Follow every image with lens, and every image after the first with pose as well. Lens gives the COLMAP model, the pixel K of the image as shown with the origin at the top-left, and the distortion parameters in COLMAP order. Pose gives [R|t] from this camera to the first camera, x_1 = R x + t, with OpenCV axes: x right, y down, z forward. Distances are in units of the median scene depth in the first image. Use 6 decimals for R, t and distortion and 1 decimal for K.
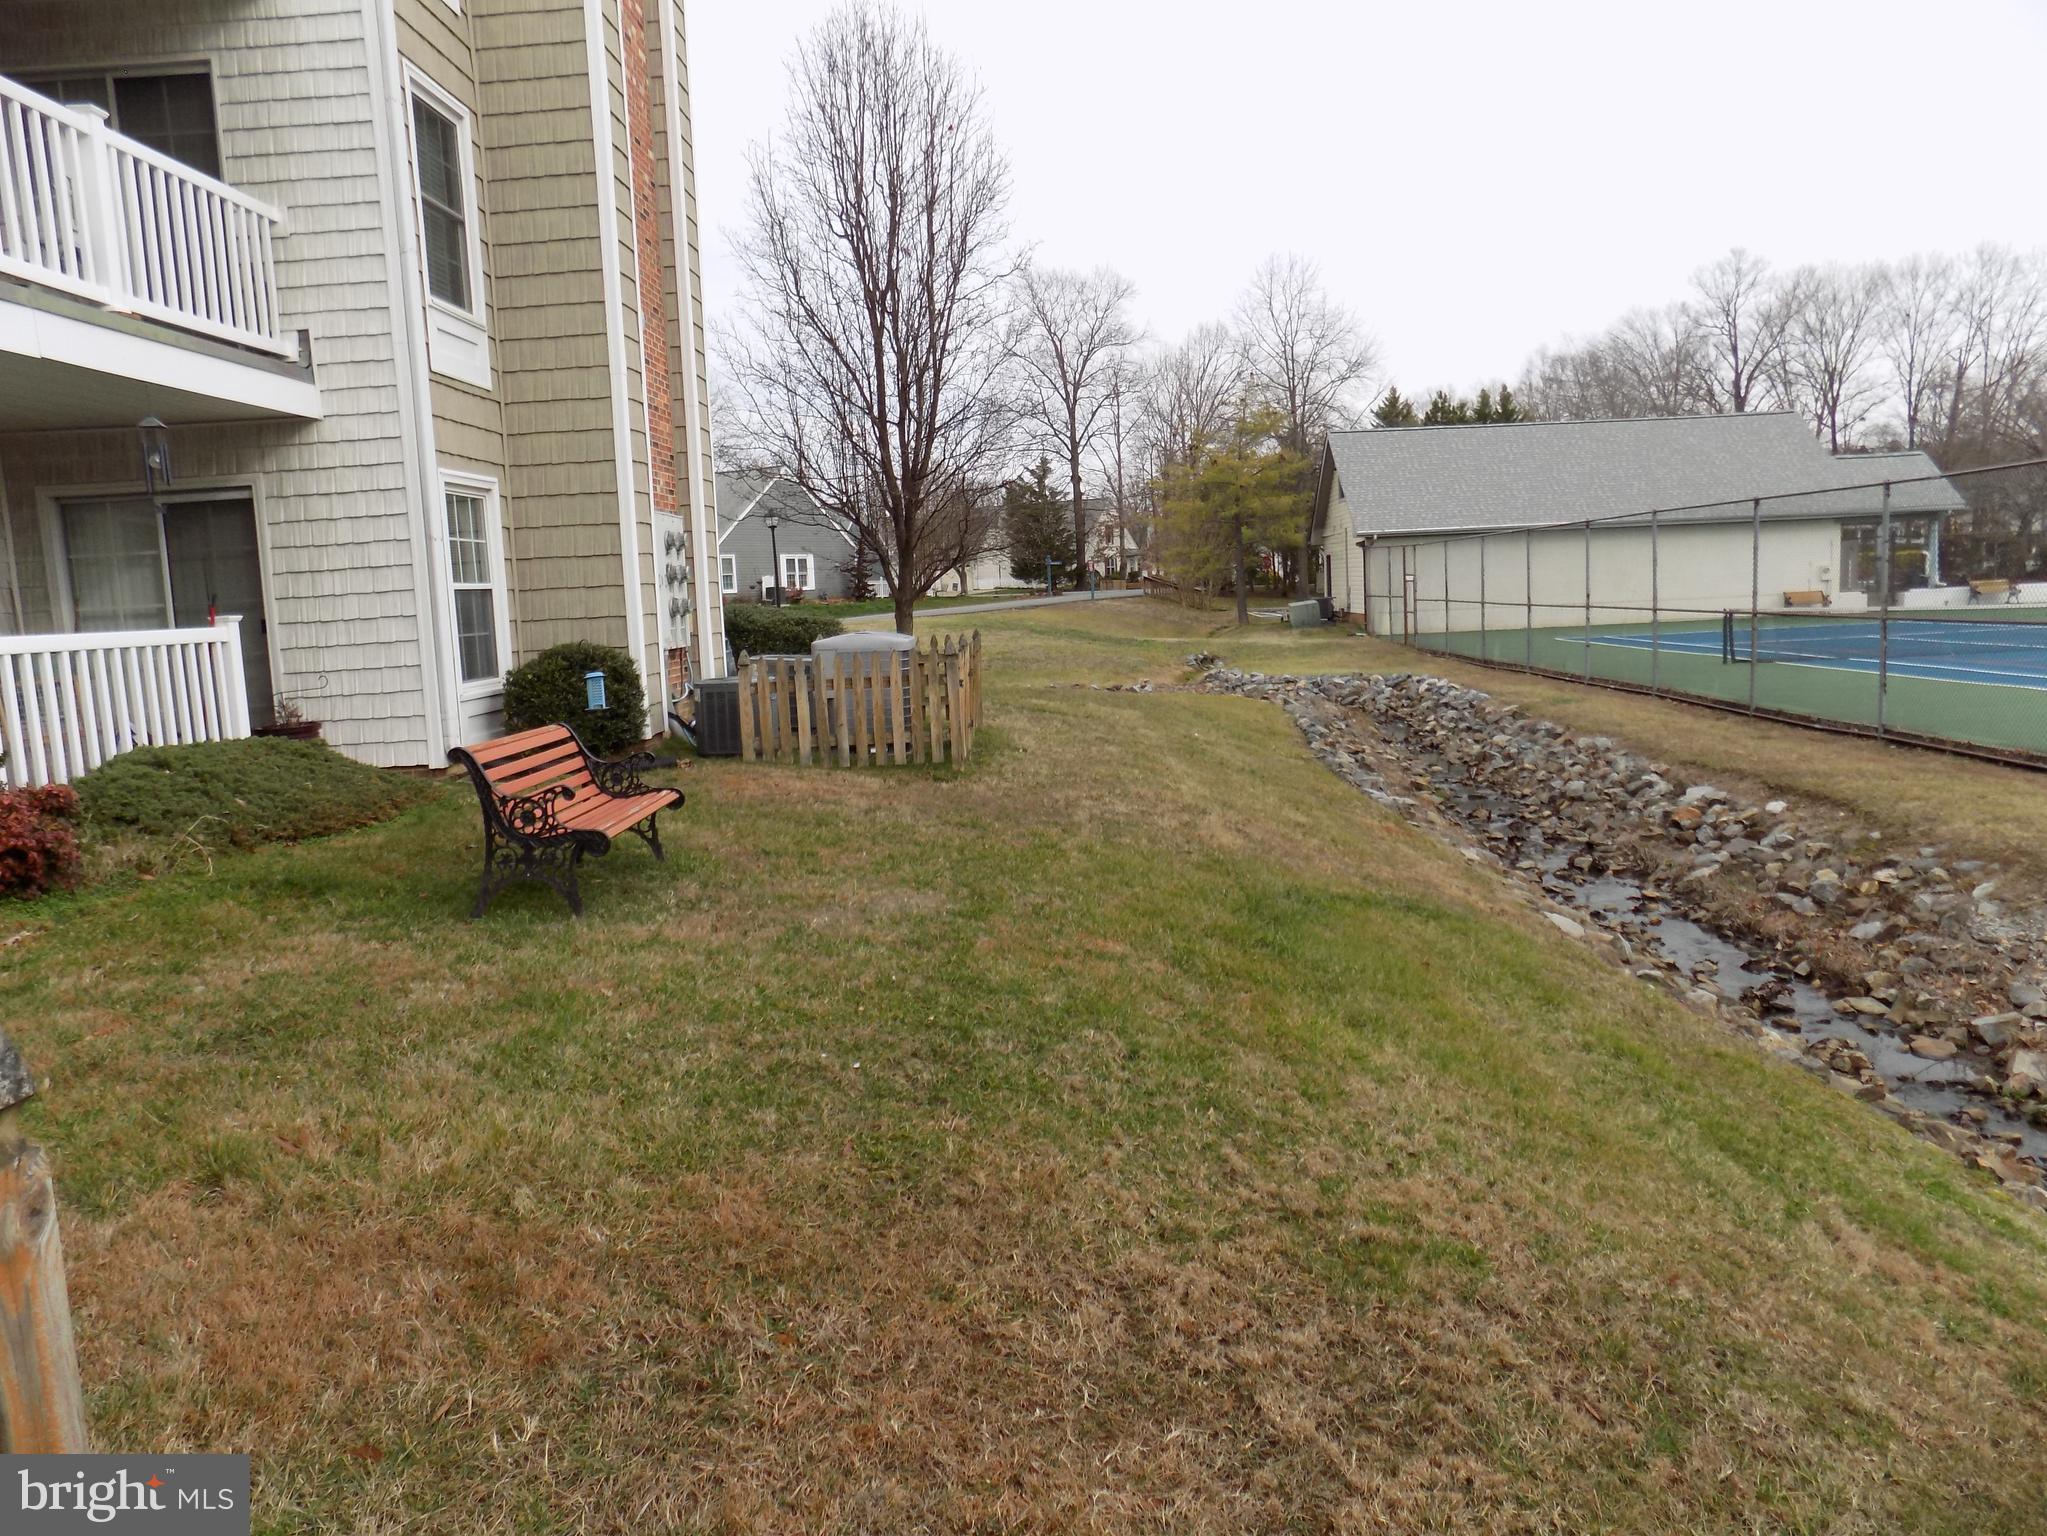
lens RADIAL K [[1380.7, 0, 1030.0], [0, 1380.7, 762.5], [0, 0, 1]] dist [-0.063717, 0.047131]
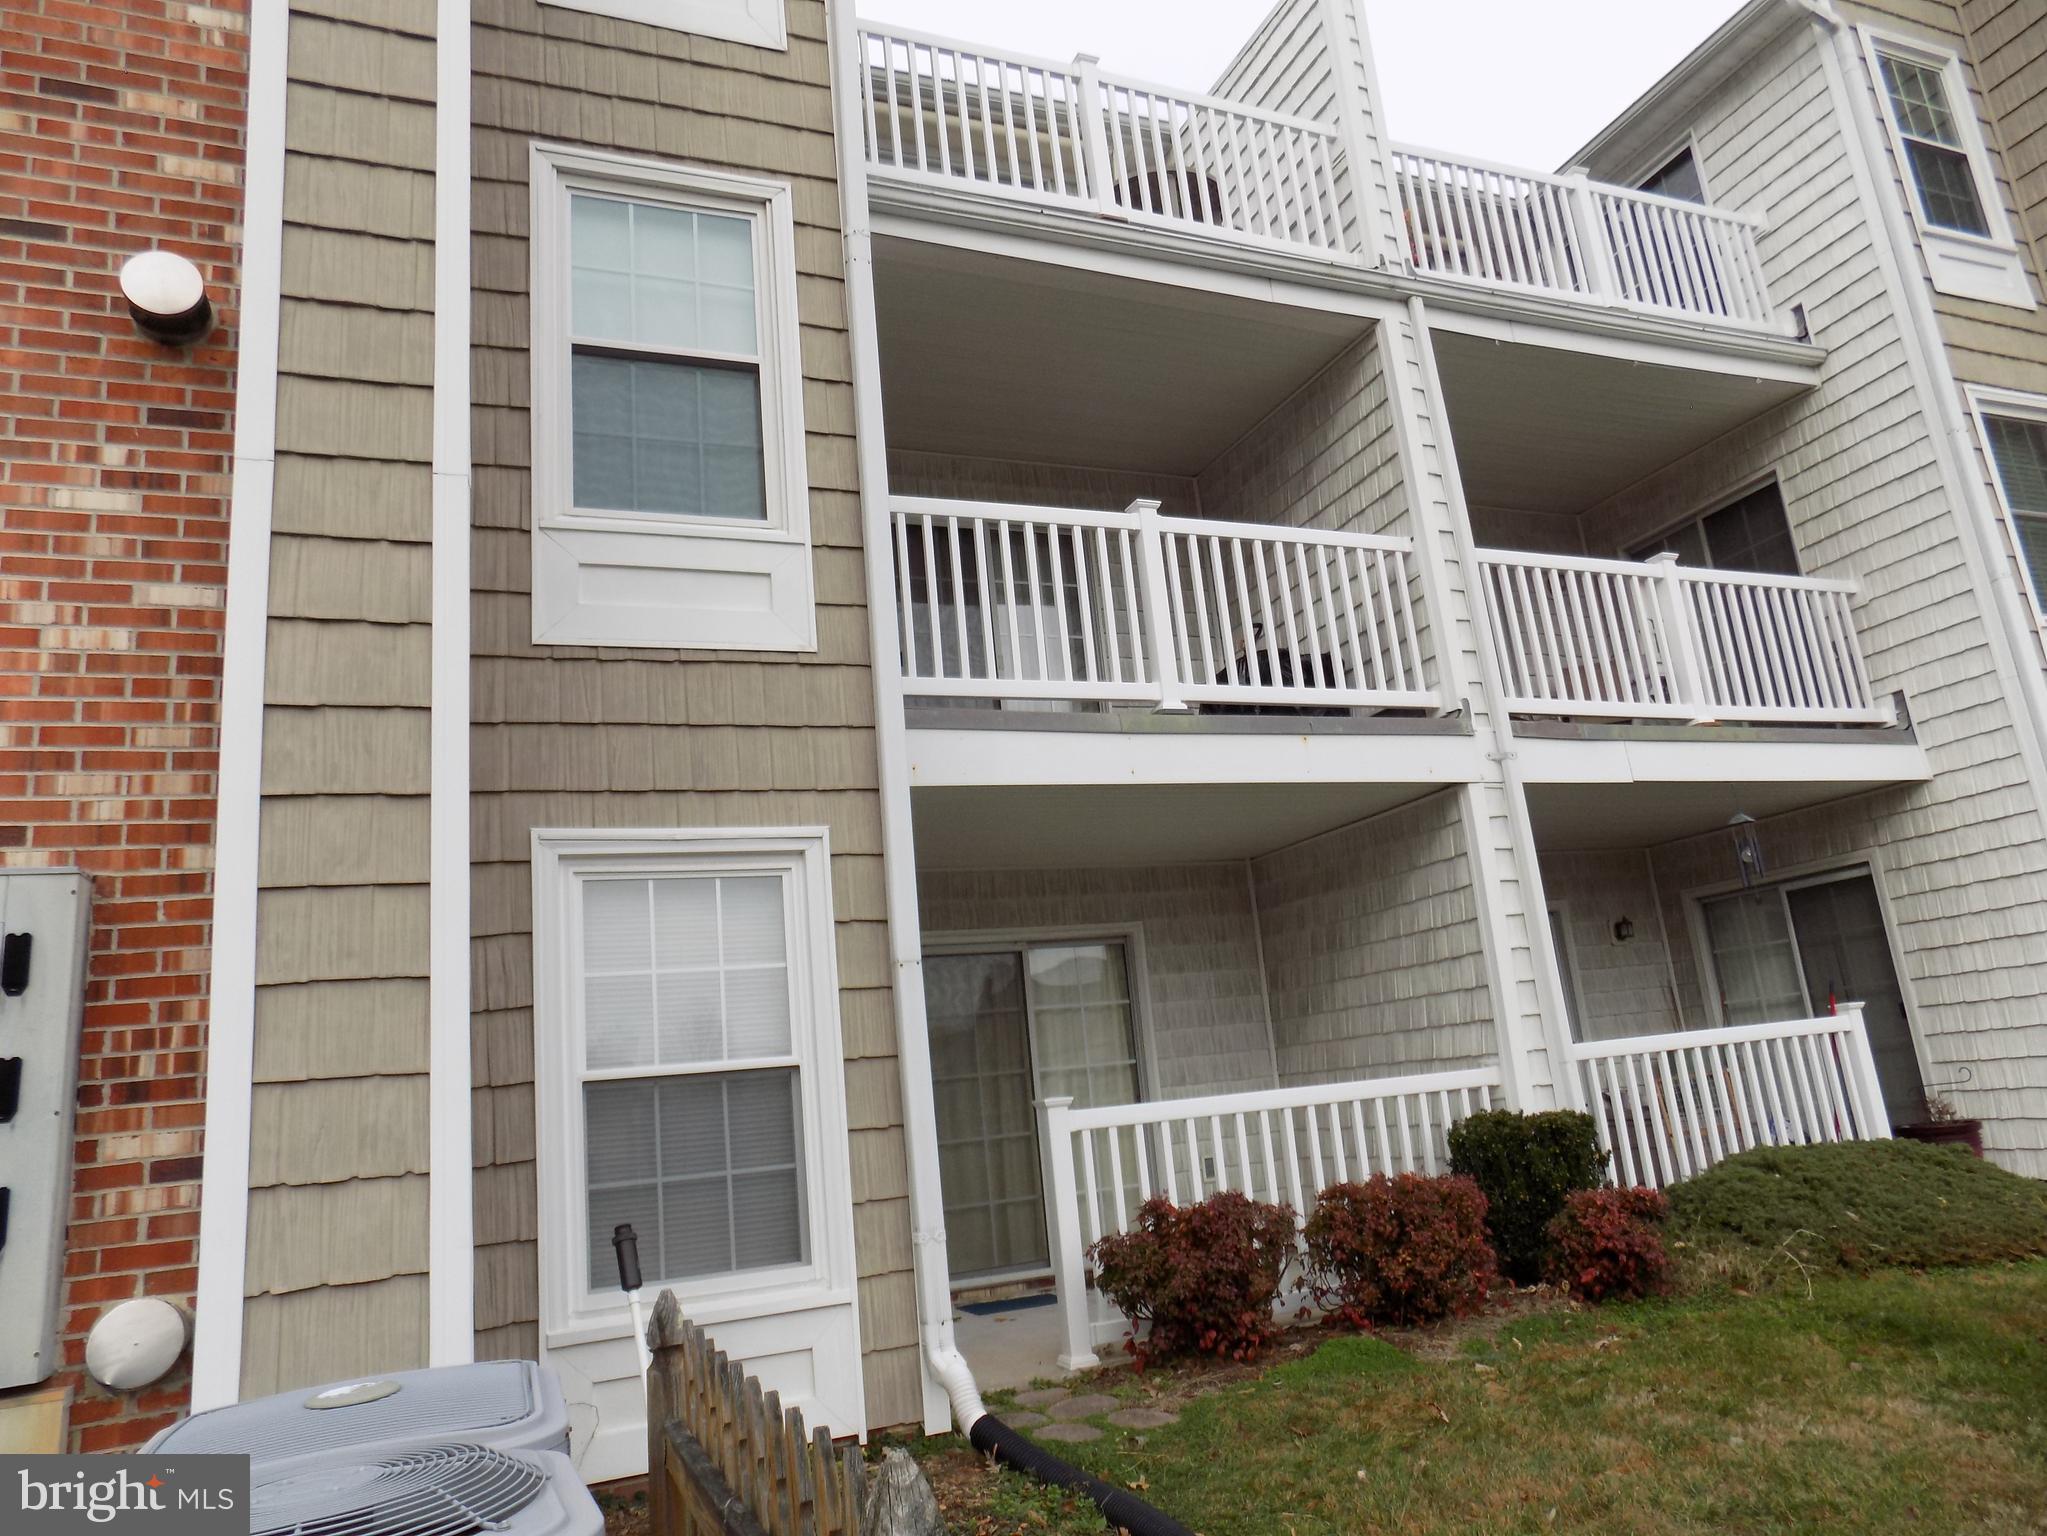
lens RADIAL K [[1376.4, 0, 1020.9], [0, 1376.4, 747.5], [0, 0, 1]] dist [-0.073894, 0.074921]
pose [[0.388904, -0.219493, -0.894749, 0.065781], [-0.036267, 0.966804, -0.252932, -0.020737], [0.920564, 0.130817, 0.368034, 0.097234]]
